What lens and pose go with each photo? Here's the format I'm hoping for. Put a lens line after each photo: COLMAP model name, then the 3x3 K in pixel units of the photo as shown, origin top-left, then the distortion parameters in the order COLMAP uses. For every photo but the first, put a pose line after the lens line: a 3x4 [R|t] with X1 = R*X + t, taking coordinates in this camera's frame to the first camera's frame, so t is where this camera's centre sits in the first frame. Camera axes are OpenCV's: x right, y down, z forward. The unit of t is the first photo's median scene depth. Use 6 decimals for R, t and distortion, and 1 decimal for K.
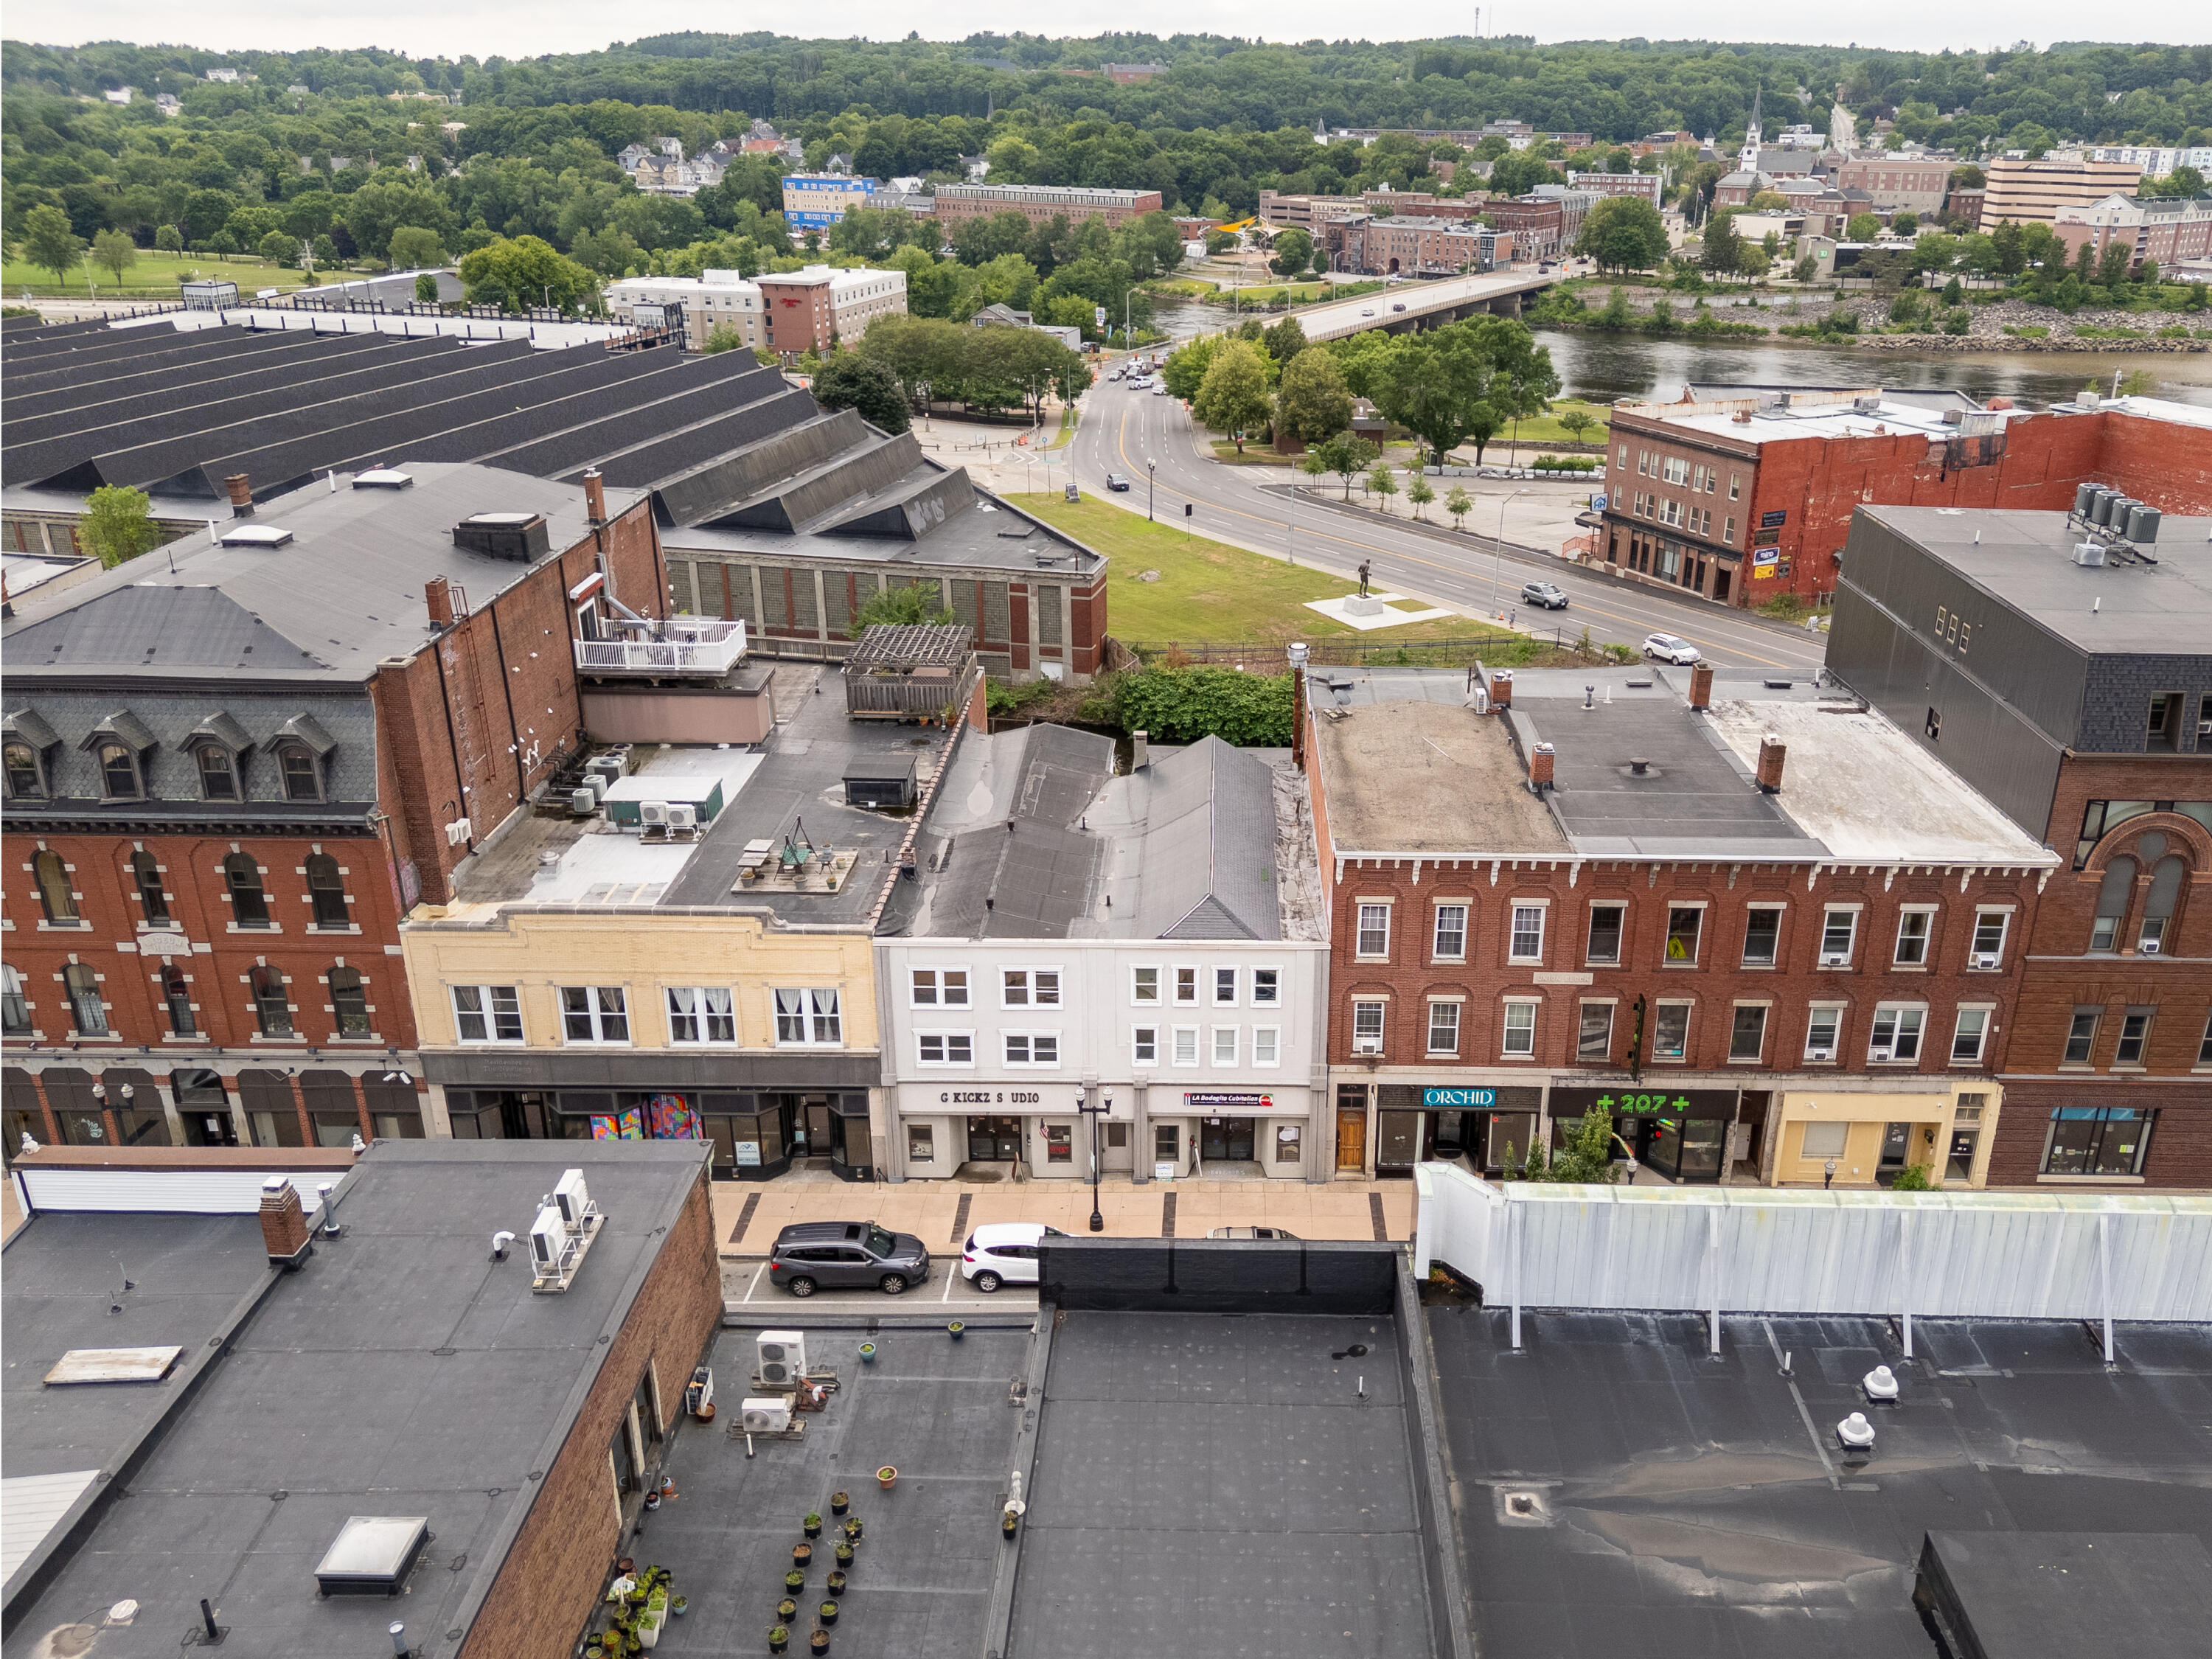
lens RADIAL K [[1857.0, 0, 1211.6], [0, 1857.0, 868.8], [0, 0, 1]] dist [0.118413, -0.183203]
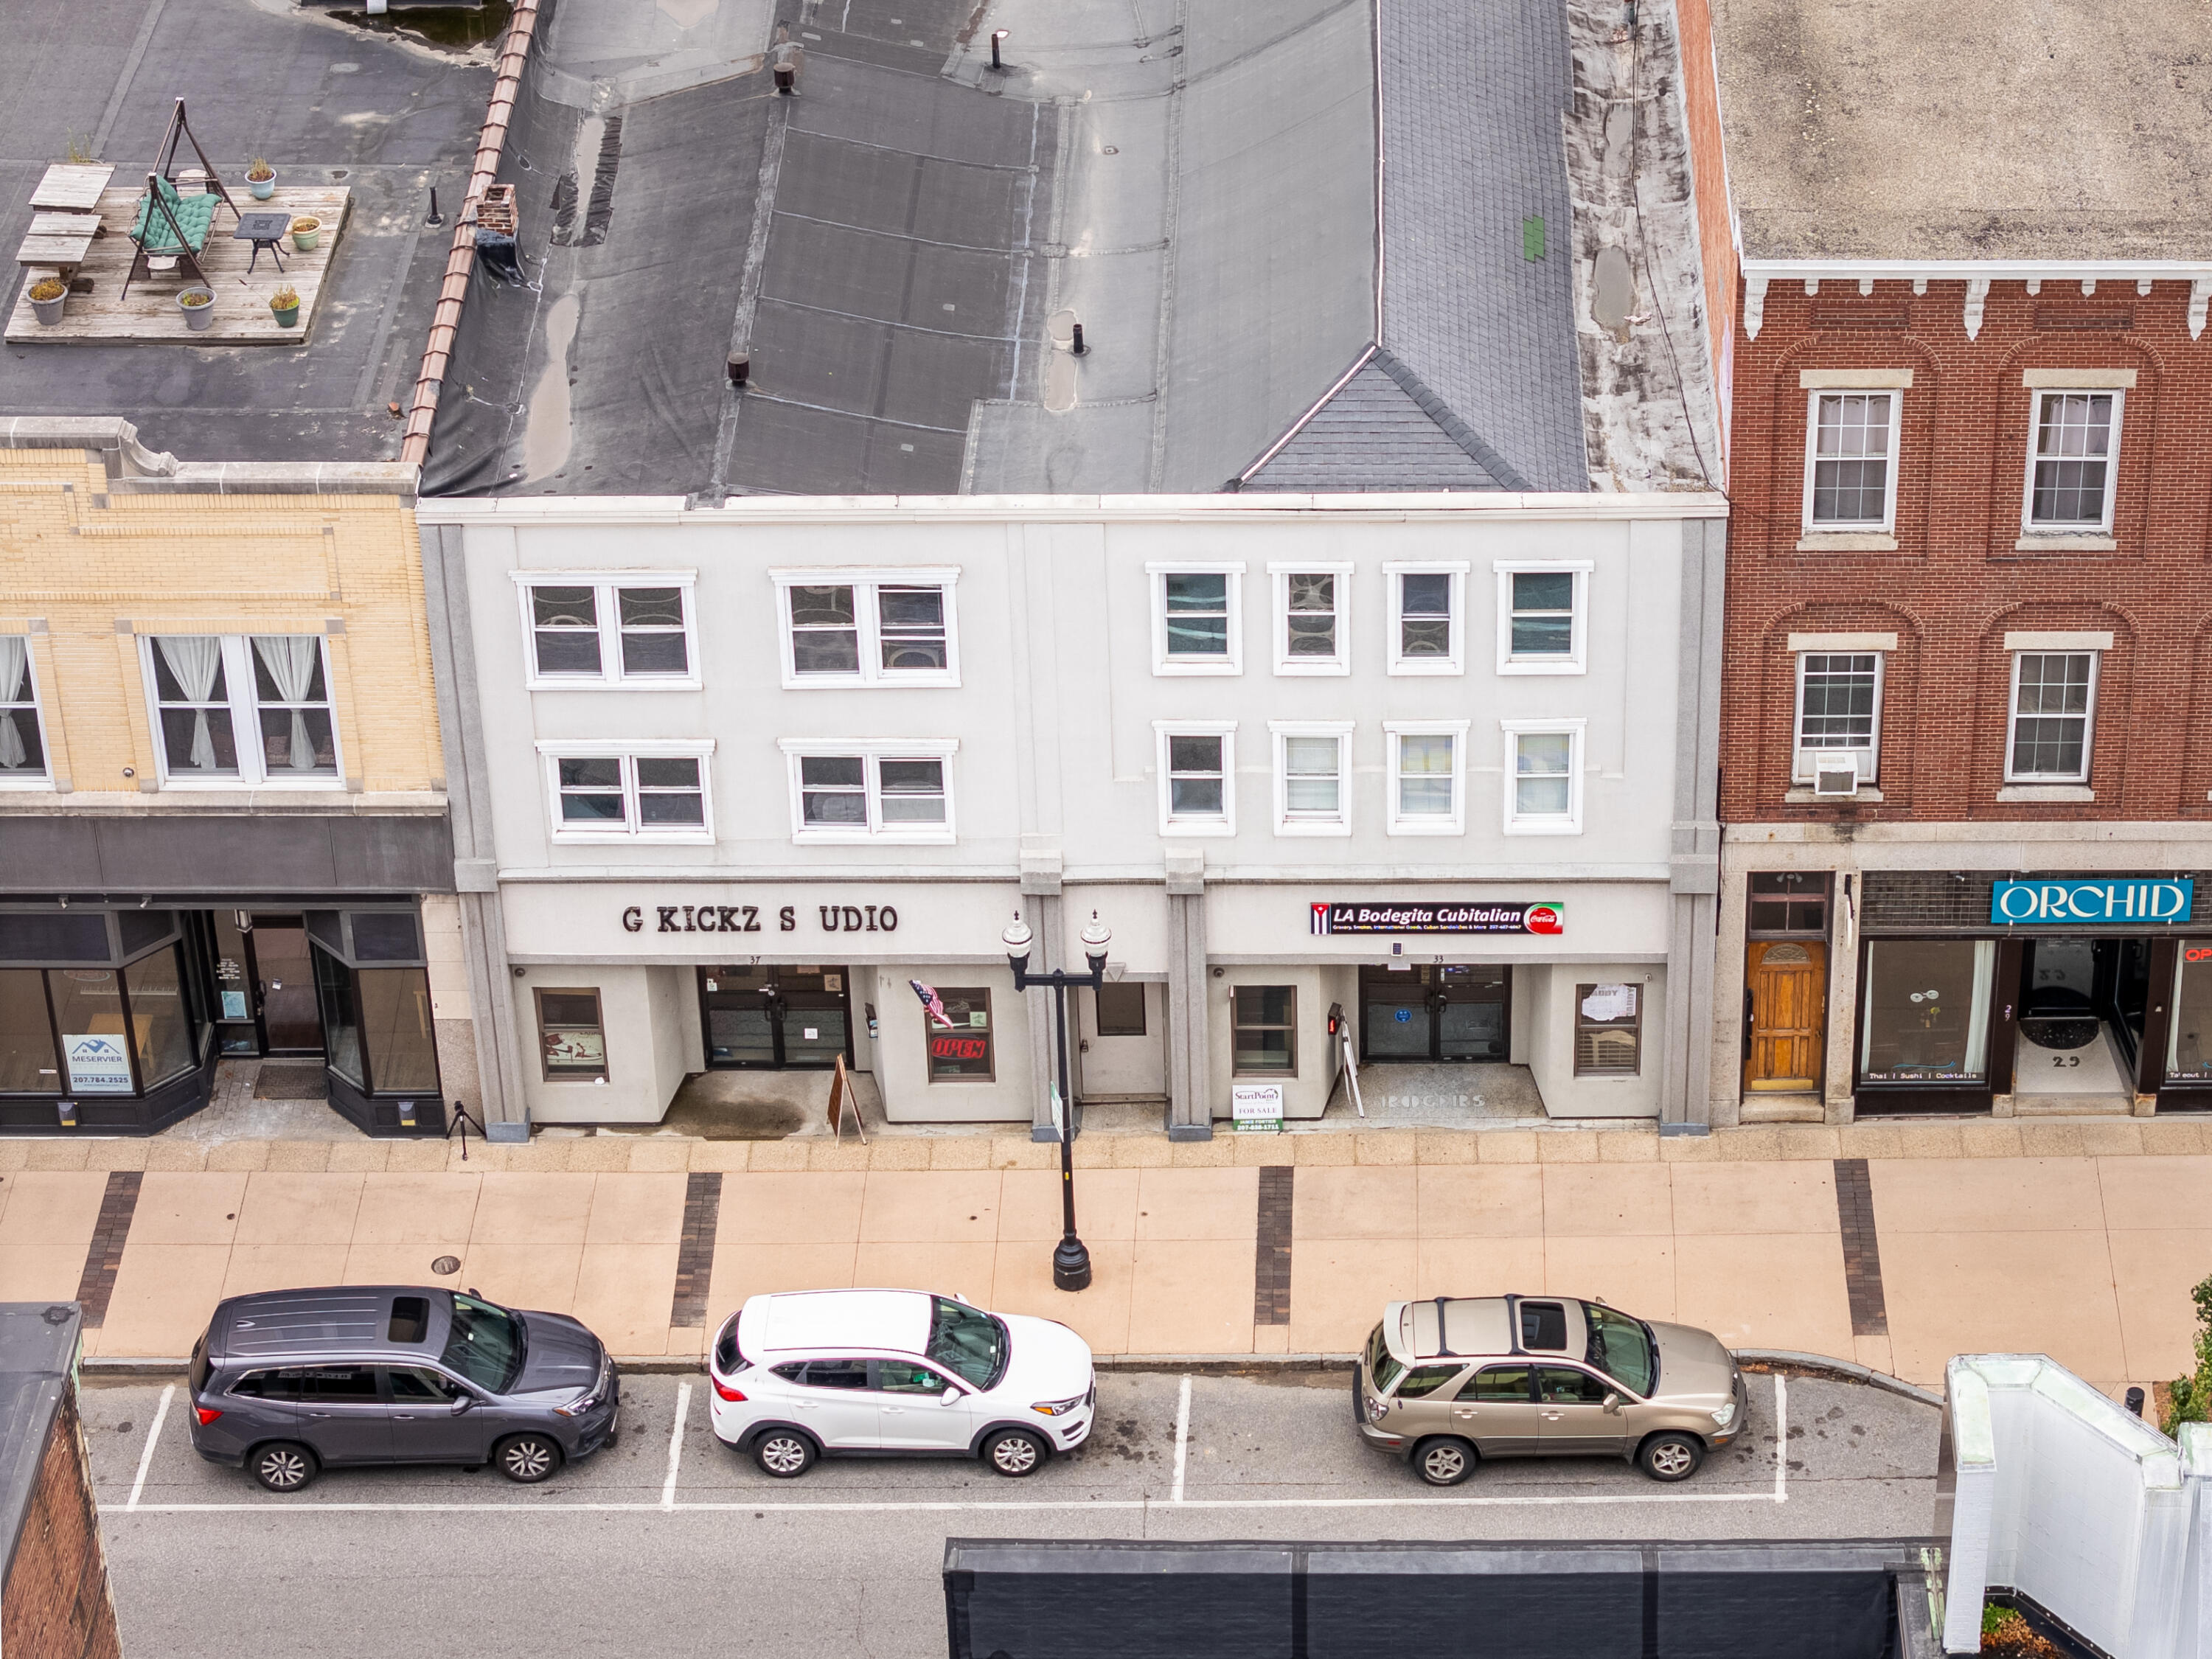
lens RADIAL K [[5880.1, 0, 1106.0], [0, 5880.1, 829.5], [0, 0, 1]] dist [-0.208532, 0.424538]
pose [[0.998925, -0.013191, -0.044449, -0.003771], [0.022698, 0.975068, 0.220742, -0.138267], [0.040429, -0.221514, 0.974319, -0.078732]]
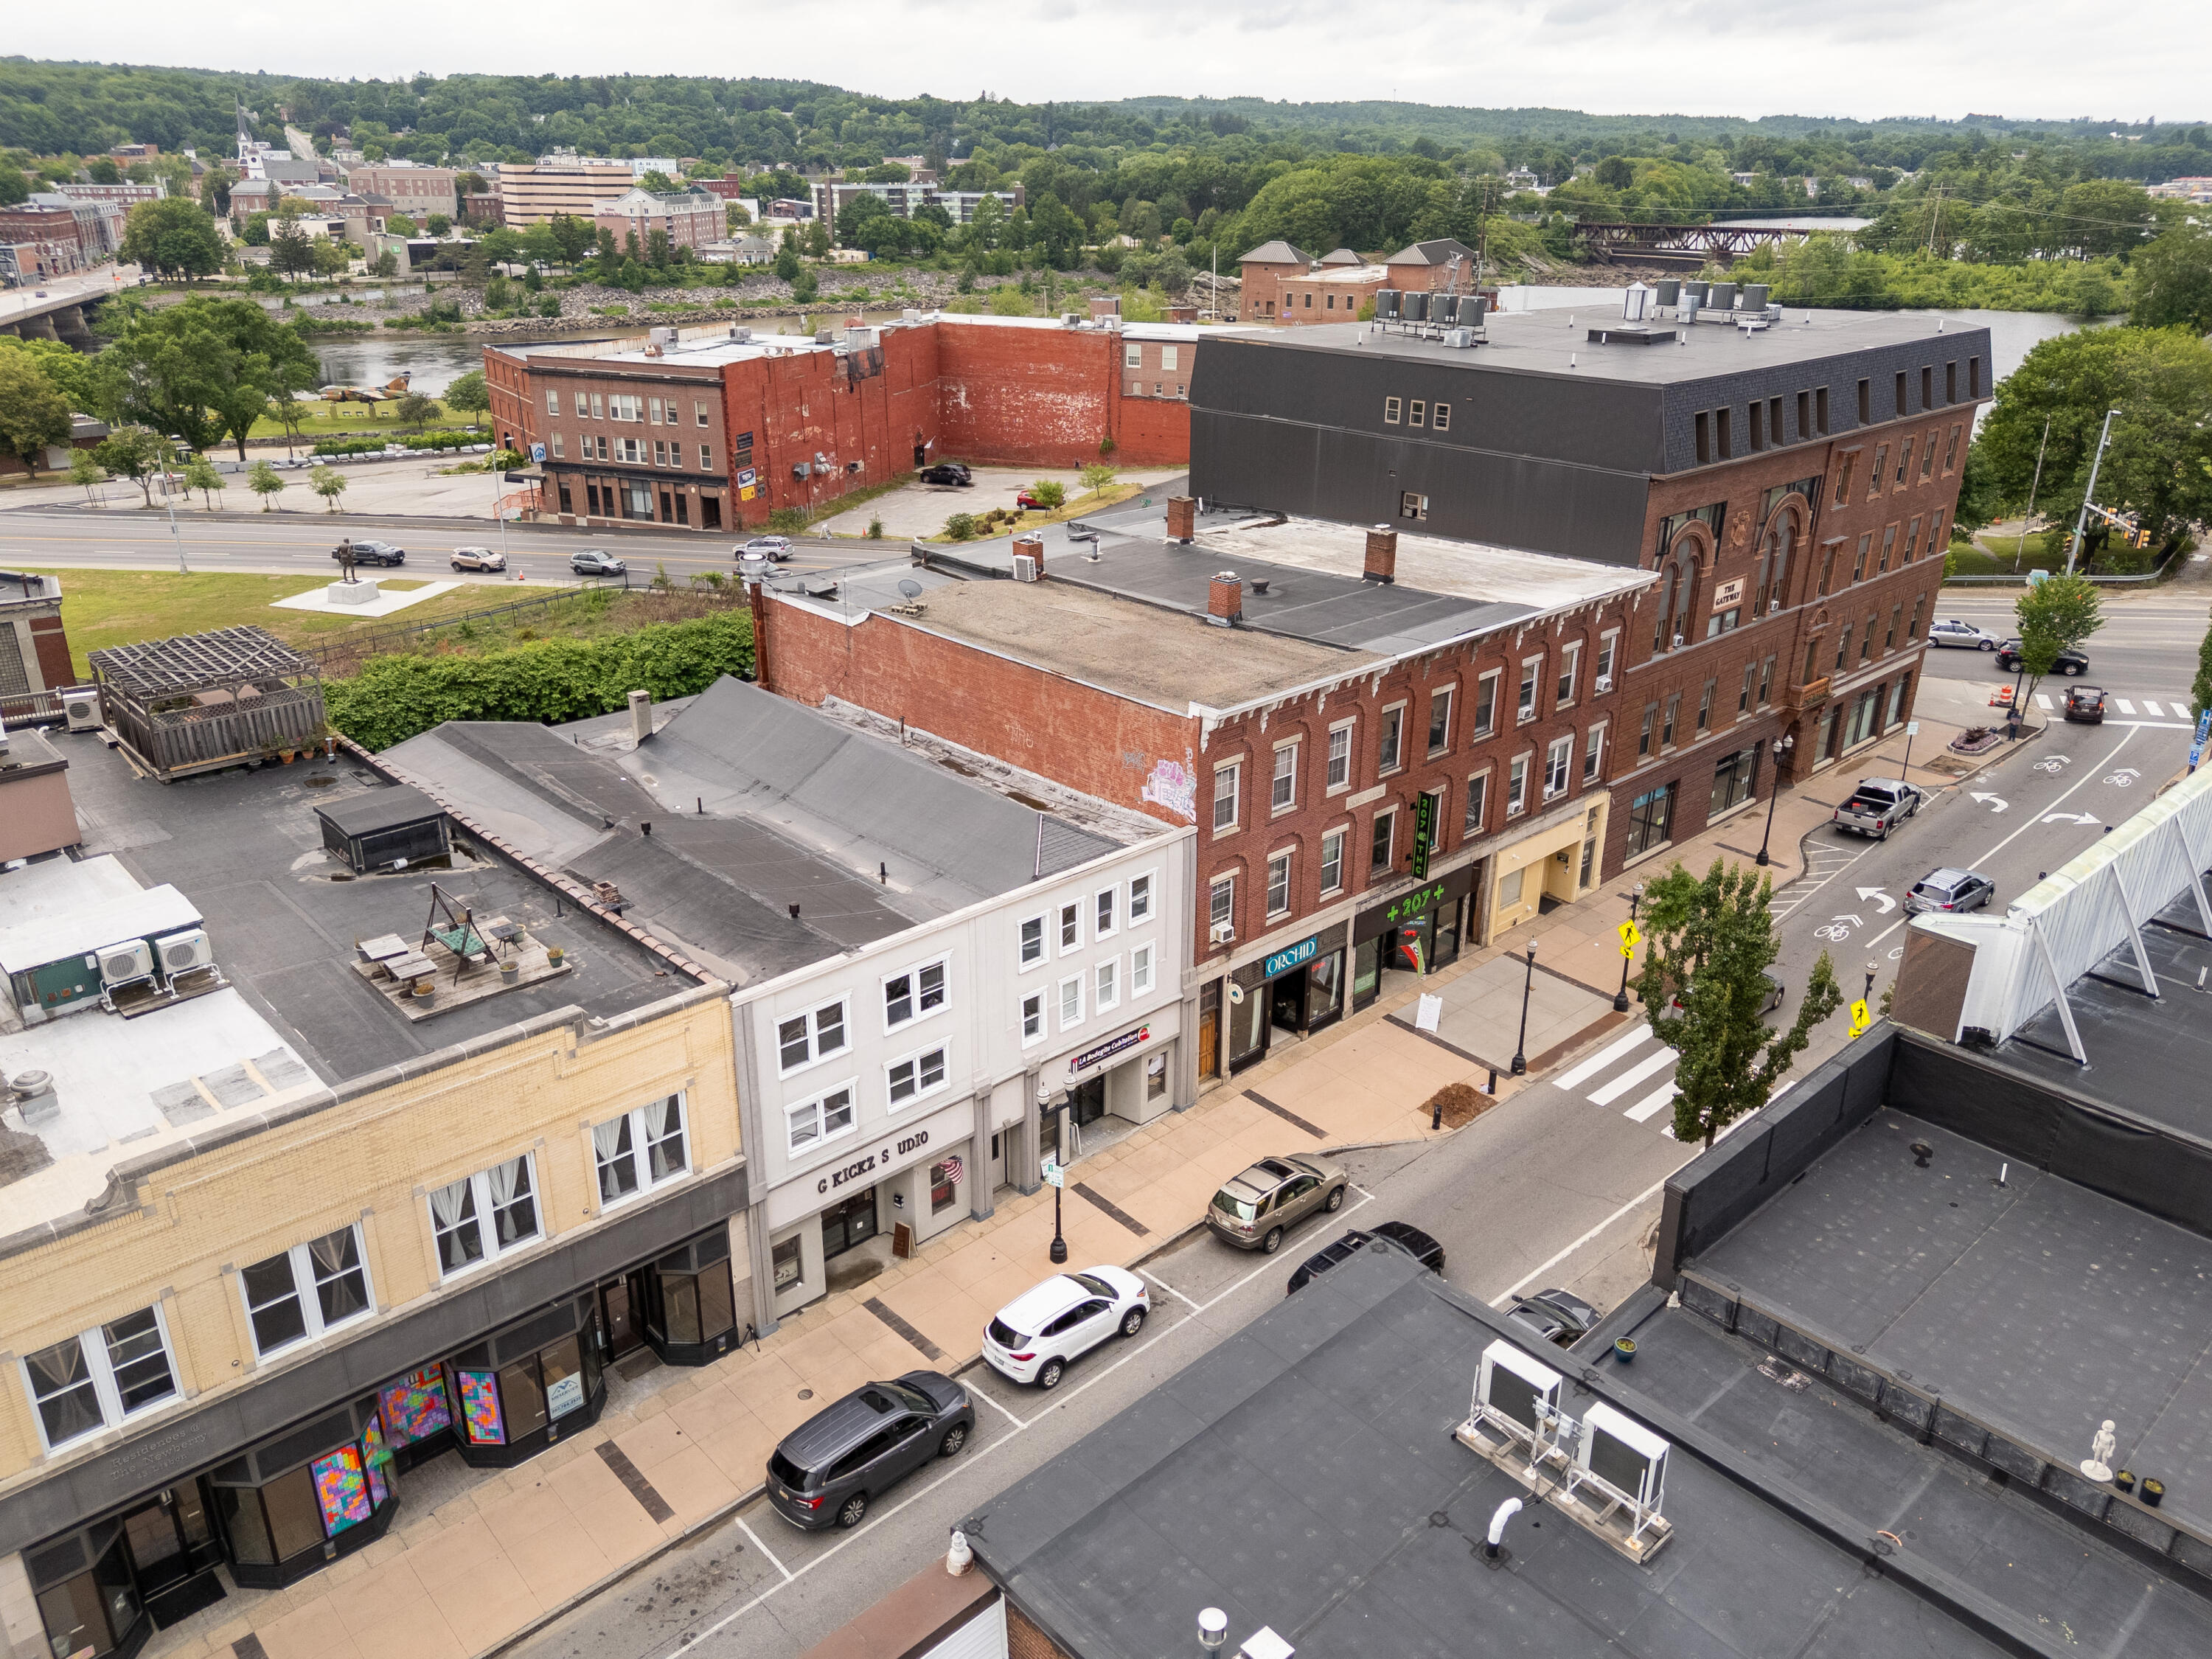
lens RADIAL K [[1669.0, 0, 1106.0], [0, 1669.0, 829.5], [0, 0, 1]] dist [0.078953, -0.090752]
pose [[0.716780, -0.267006, 0.644154, -0.445910], [0.268603, 0.958222, 0.098302, -0.043216], [-0.643489, 0.102561, 0.758553, 0.426802]]
